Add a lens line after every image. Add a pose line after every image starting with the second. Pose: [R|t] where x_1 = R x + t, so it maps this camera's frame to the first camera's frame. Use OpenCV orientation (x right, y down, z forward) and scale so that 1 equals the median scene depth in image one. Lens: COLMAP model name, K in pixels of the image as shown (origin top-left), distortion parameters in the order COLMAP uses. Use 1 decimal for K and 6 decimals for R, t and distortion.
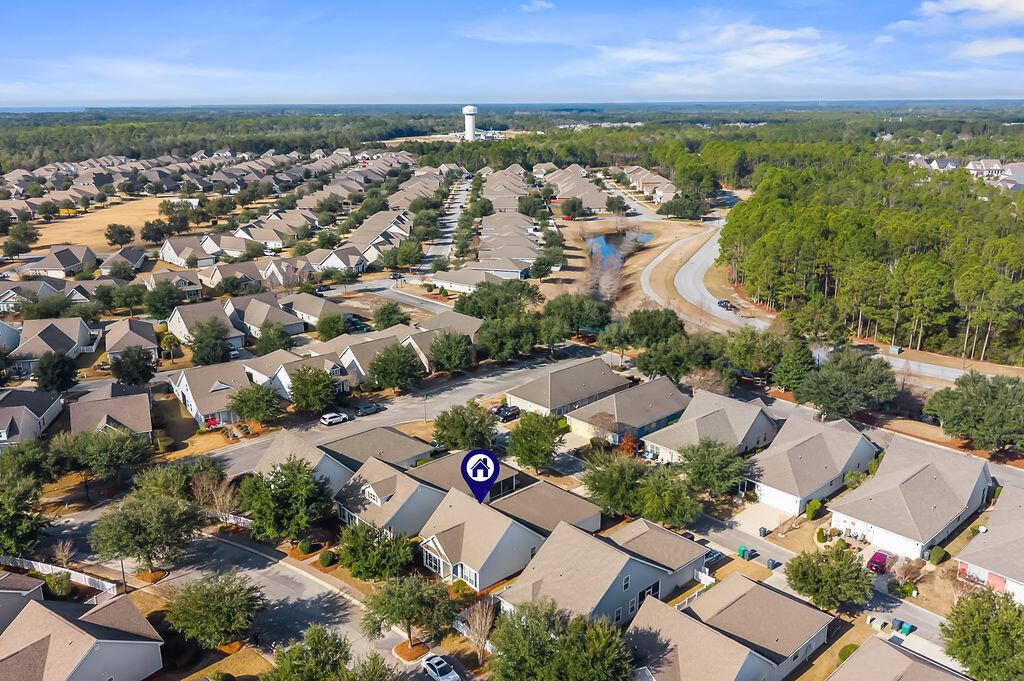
lens RADIAL K [[801.4, 0, 512.0], [0, 801.4, 340.5], [0, 0, 1]] dist [0.078775, -0.114373]
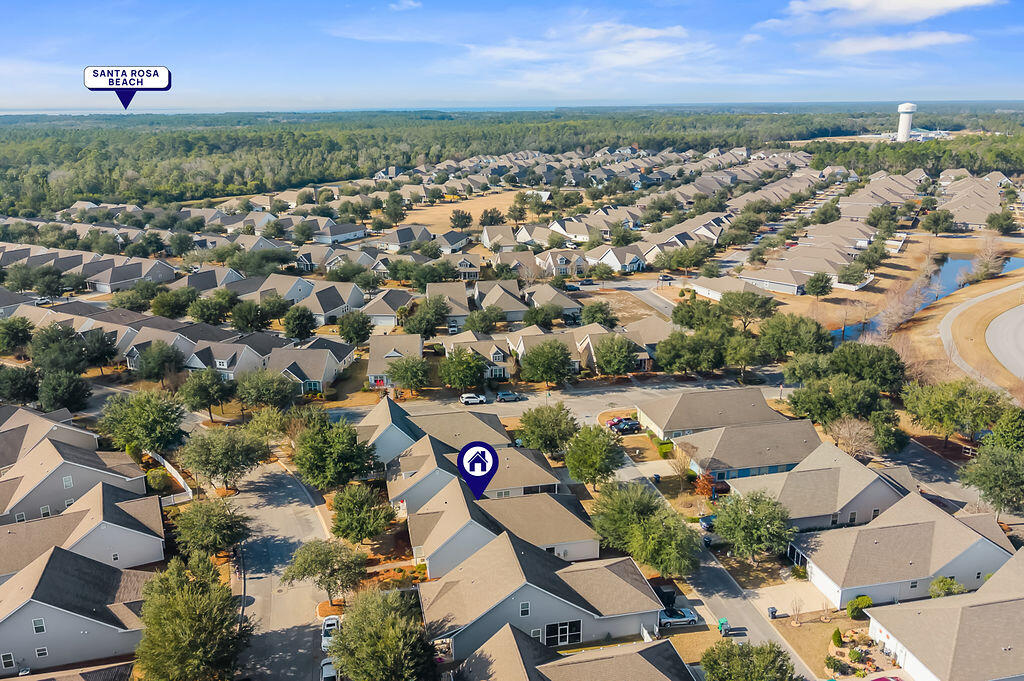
lens RADIAL K [[801.4, 0, 512.0], [0, 801.4, 340.5], [0, 0, 1]] dist [0.078775, -0.114373]
pose [[0.864289, 0.140223, -0.483056, 0.275683], [-0.139605, 0.989499, 0.037452, -0.022987], [0.483235, 0.035068, 0.874788, 0.076662]]
